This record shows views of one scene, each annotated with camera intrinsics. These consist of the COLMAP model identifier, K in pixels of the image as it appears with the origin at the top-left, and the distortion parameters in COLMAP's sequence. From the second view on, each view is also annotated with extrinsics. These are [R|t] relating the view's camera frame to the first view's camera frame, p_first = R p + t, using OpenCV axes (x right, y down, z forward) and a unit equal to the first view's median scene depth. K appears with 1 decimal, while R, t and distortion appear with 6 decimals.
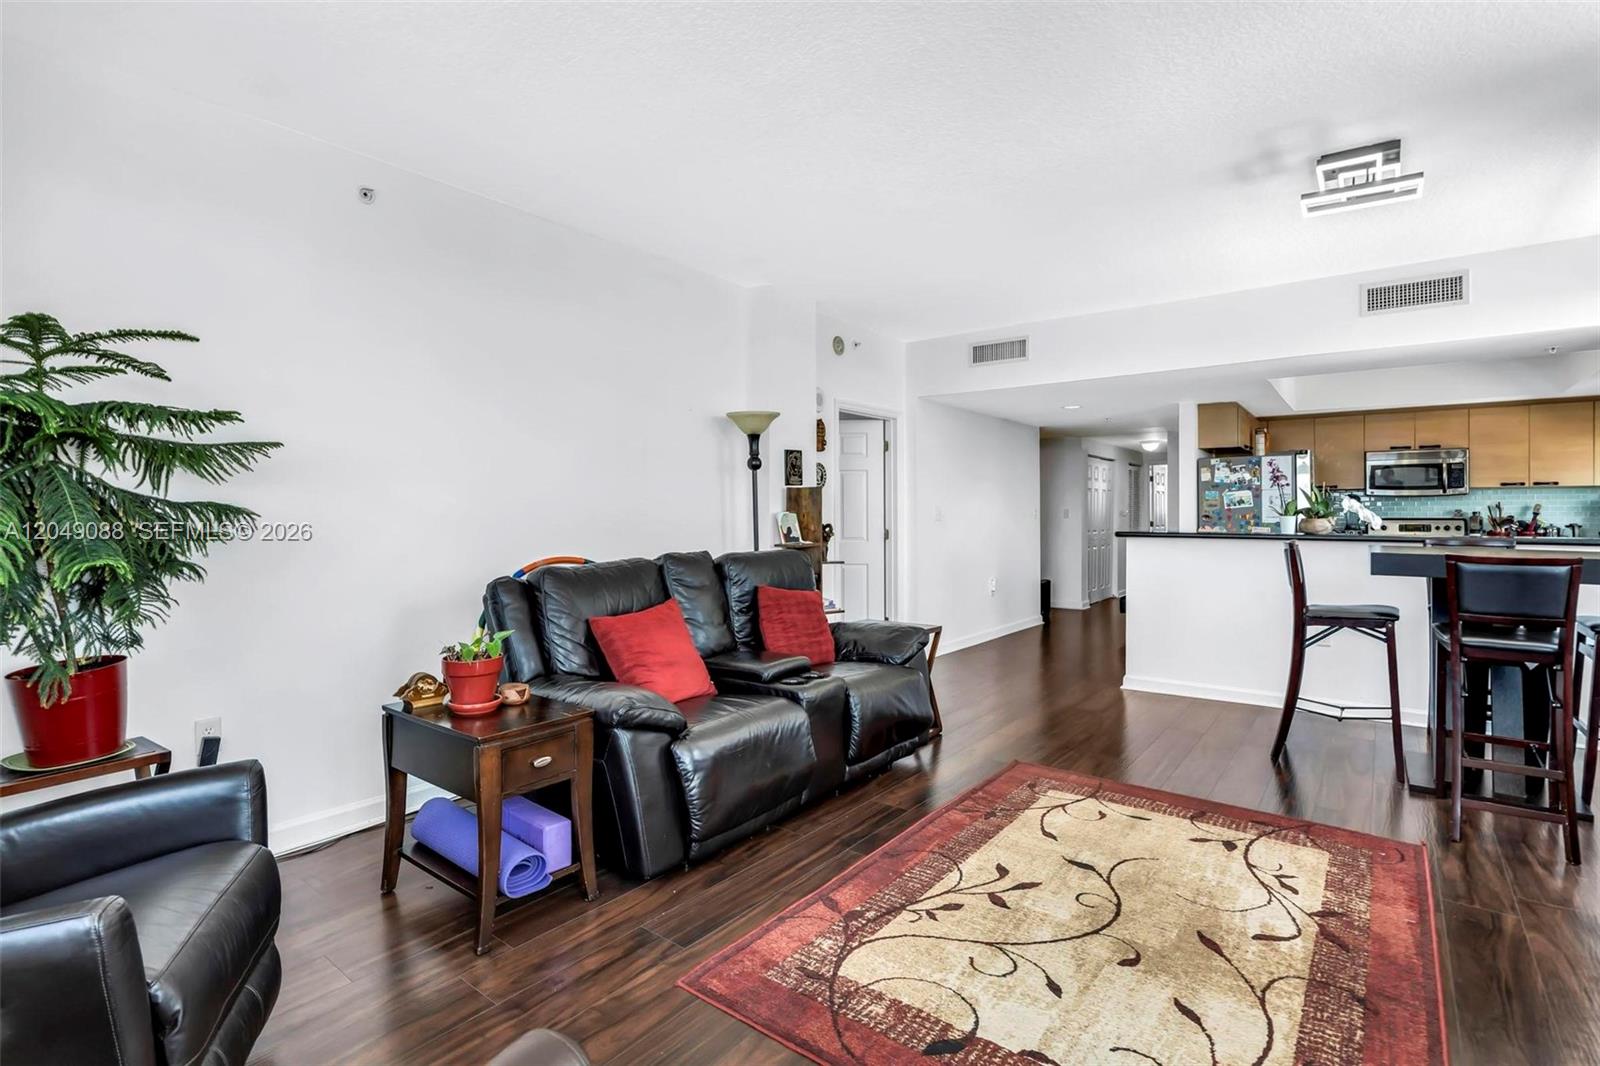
lens RADIAL K [[761.2, 0, 811.1], [0, 761.2, 510.1], [0, 0, 1]] dist [-0.014940, 0.000493]
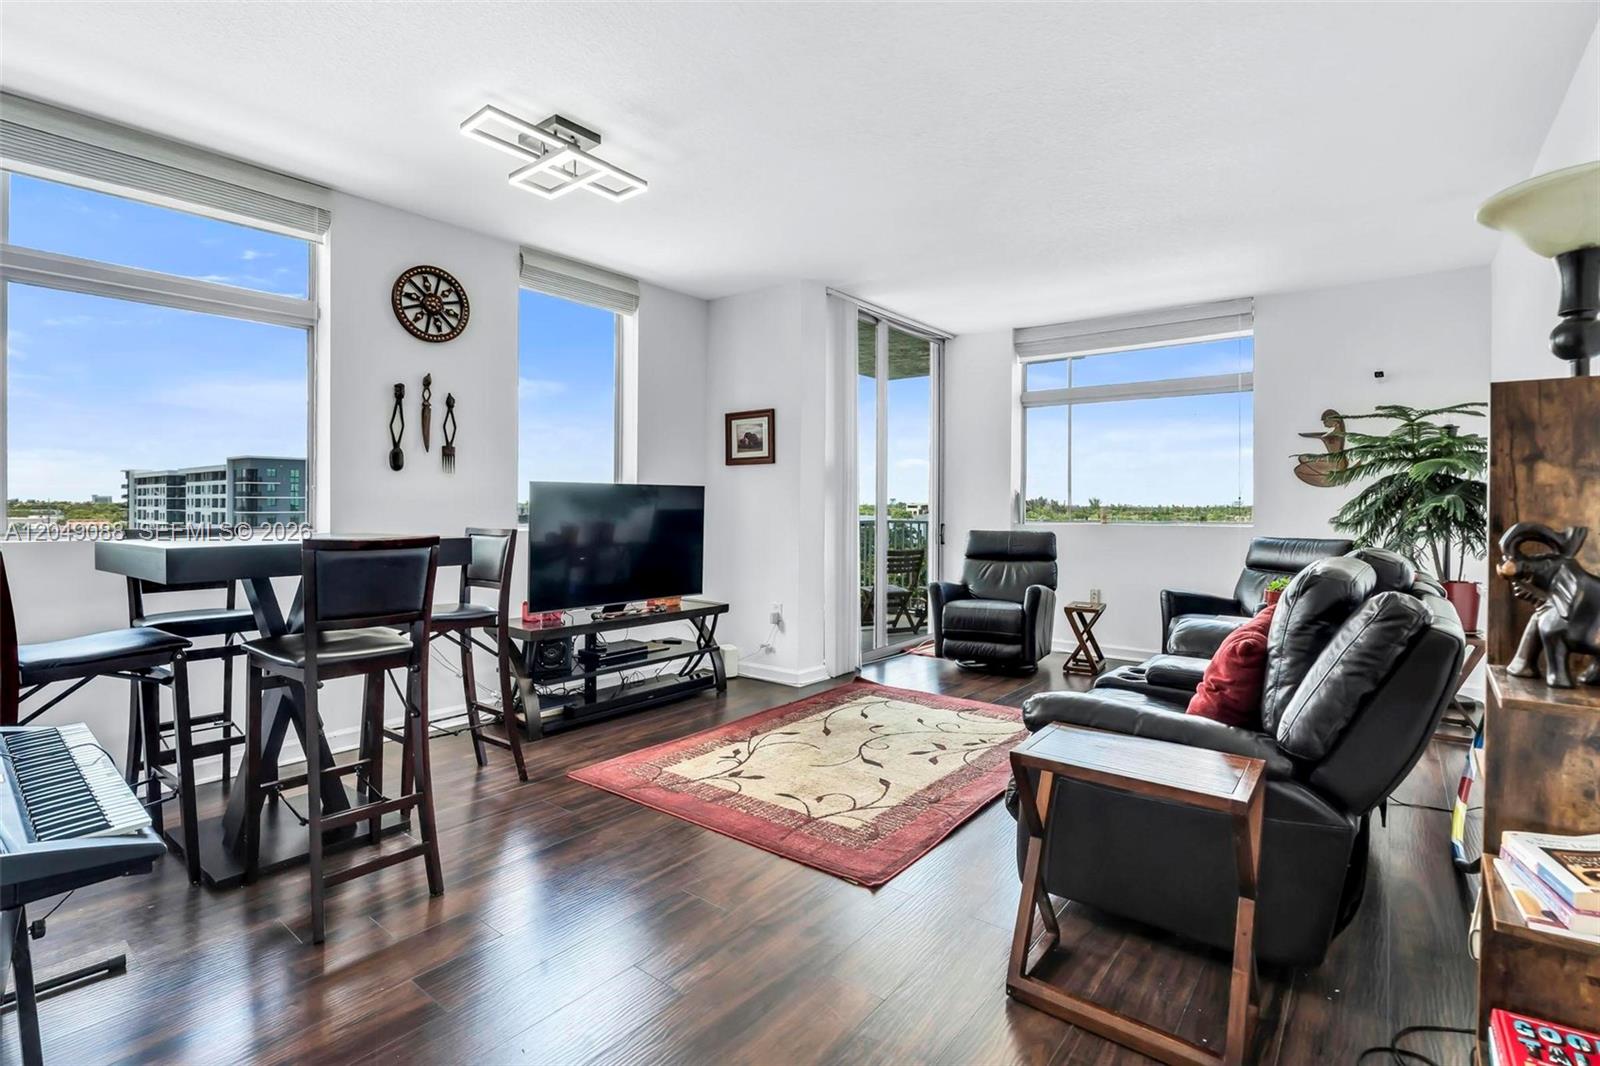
lens RADIAL K [[753.5, 0, 797.4], [0, 753.5, 500.0], [0, 0, 1]] dist [-0.019247, 0.001426]
pose [[-0.999716, -0.001766, 0.023747, 0.389096], [-0.002031, 0.999936, -0.011149, 0.026139], [-0.023725, -0.011194, -0.999656, 1.967958]]
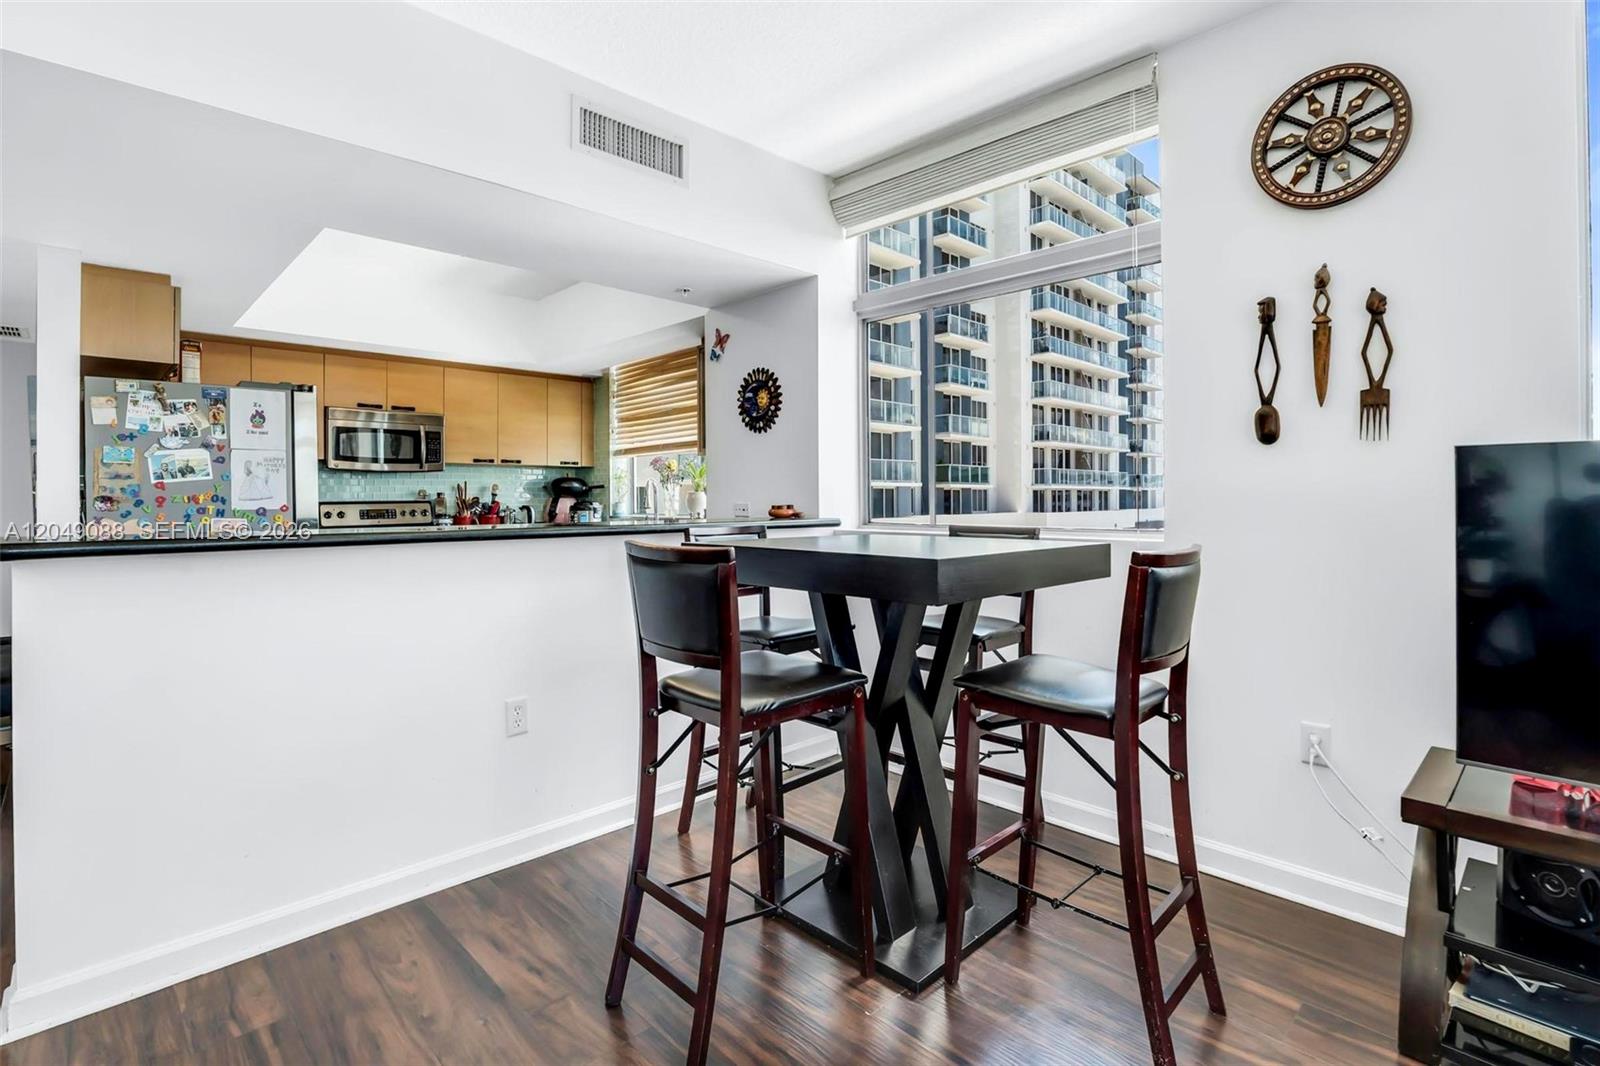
lens RADIAL K [[753.5, 0, 797.4], [0, 753.5, 500.0], [0, 0, 1]] dist [-0.019247, 0.001426]
pose [[0.151060, -0.003929, 0.988517, 0.275118], [0.000874, 0.999992, 0.003841, 0.016636], [-0.988524, 0.000283, 0.151062, 1.093544]]
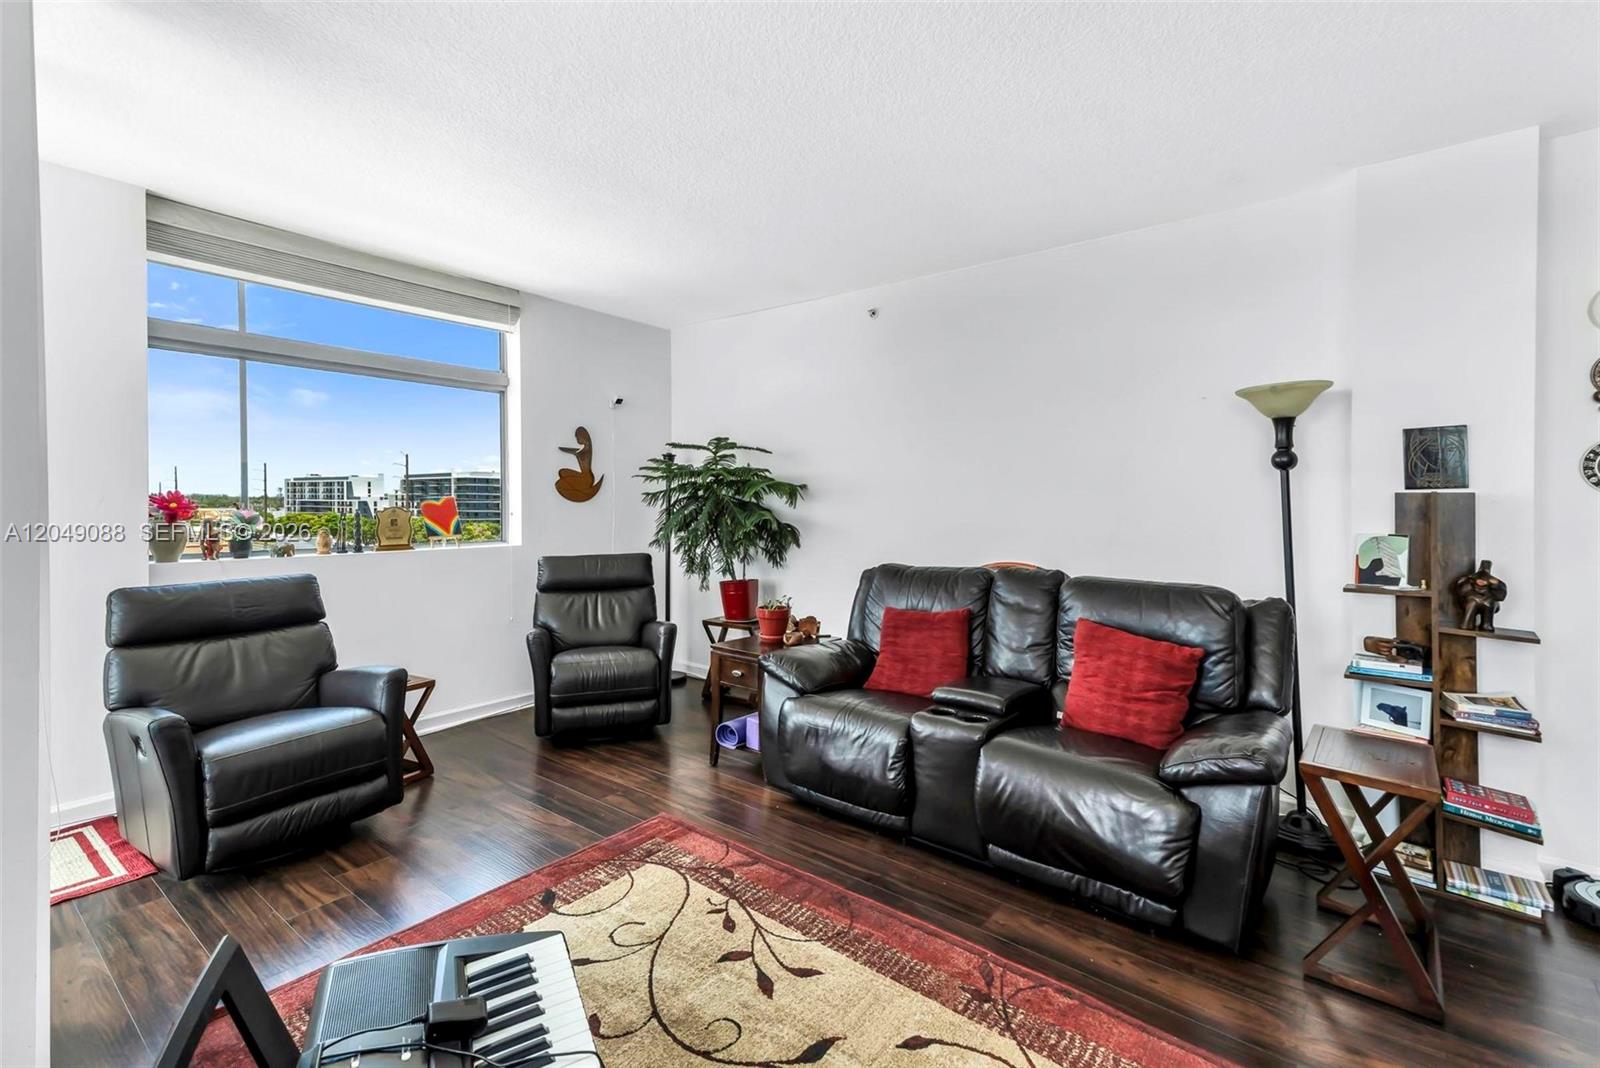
lens RADIAL K [[728.3, 0, 796.8], [0, 728.3, 498.8], [0, 0, 1]] dist [0.040713, 0.000197]
pose [[-0.028939, 0.006913, -0.999557, 0.895727], [-0.003615, 0.999969, 0.007020, -0.043341], [0.999575, 0.003817, -0.028913, 0.853524]]
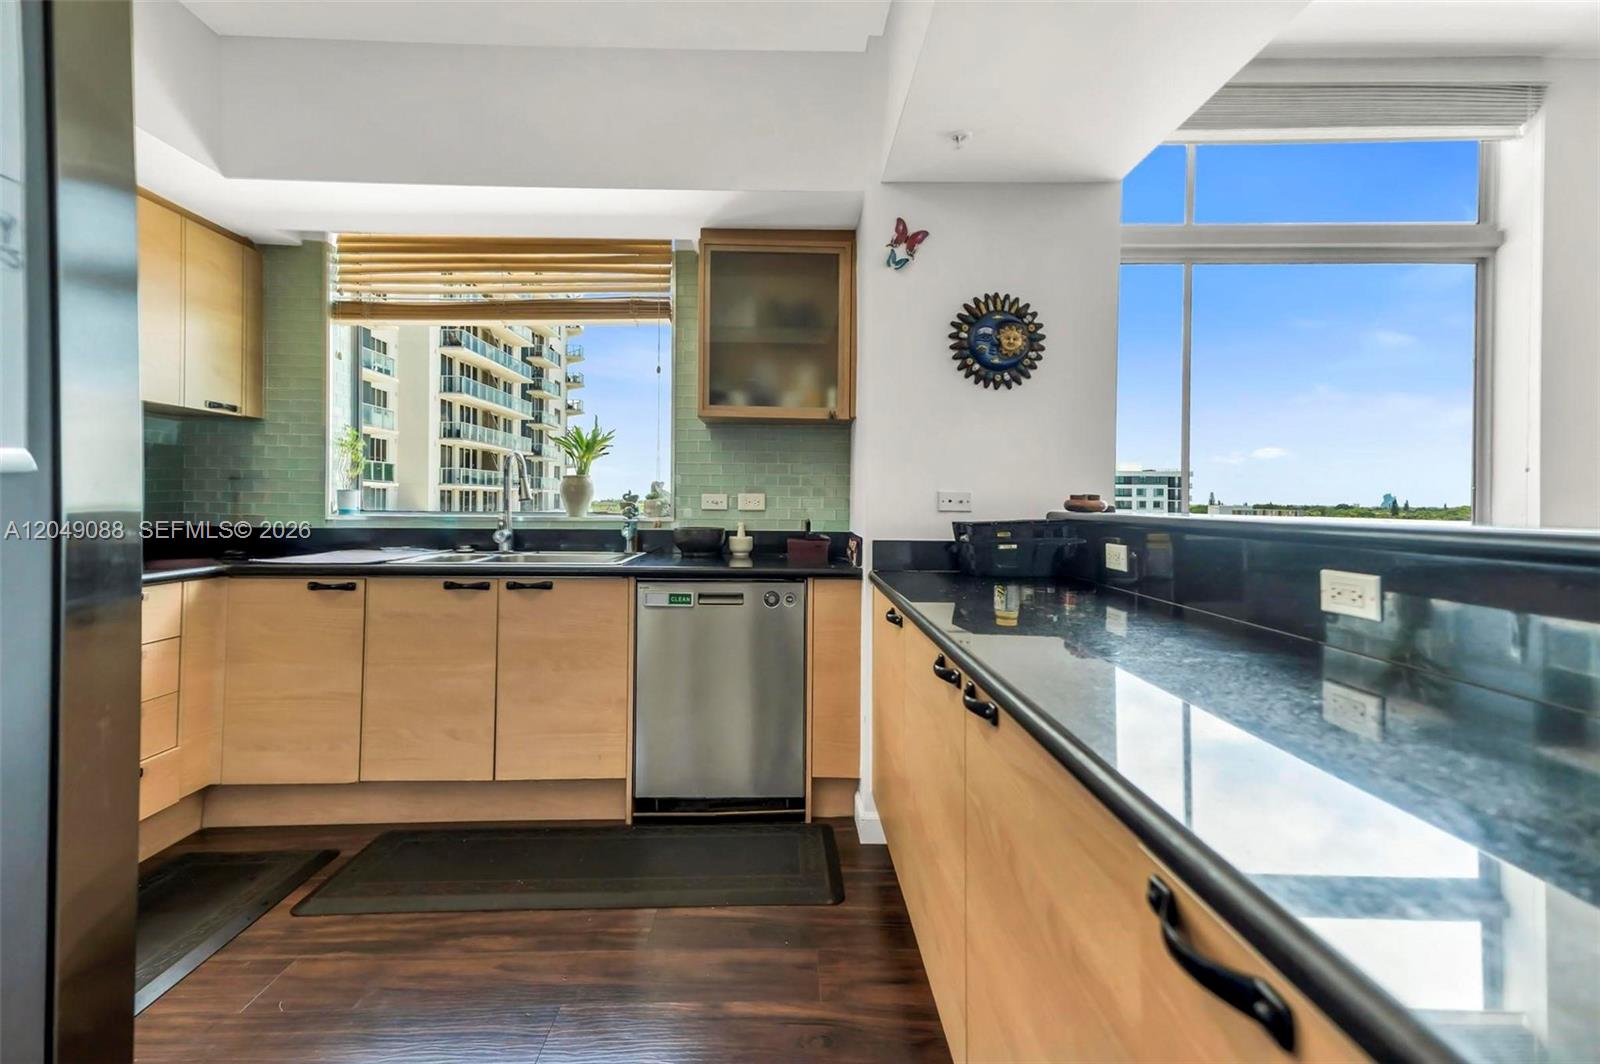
lens RADIAL K [[728.3, 0, 796.8], [0, 728.3, 496.8], [0, 0, 1]] dist [0.040713, 0.000197]
pose [[-0.608123, -0.000473, 0.793843, 0.966090], [-0.010786, 0.999912, -0.007666, 0.040447], [-0.793770, -0.013225, -0.608075, 2.004739]]
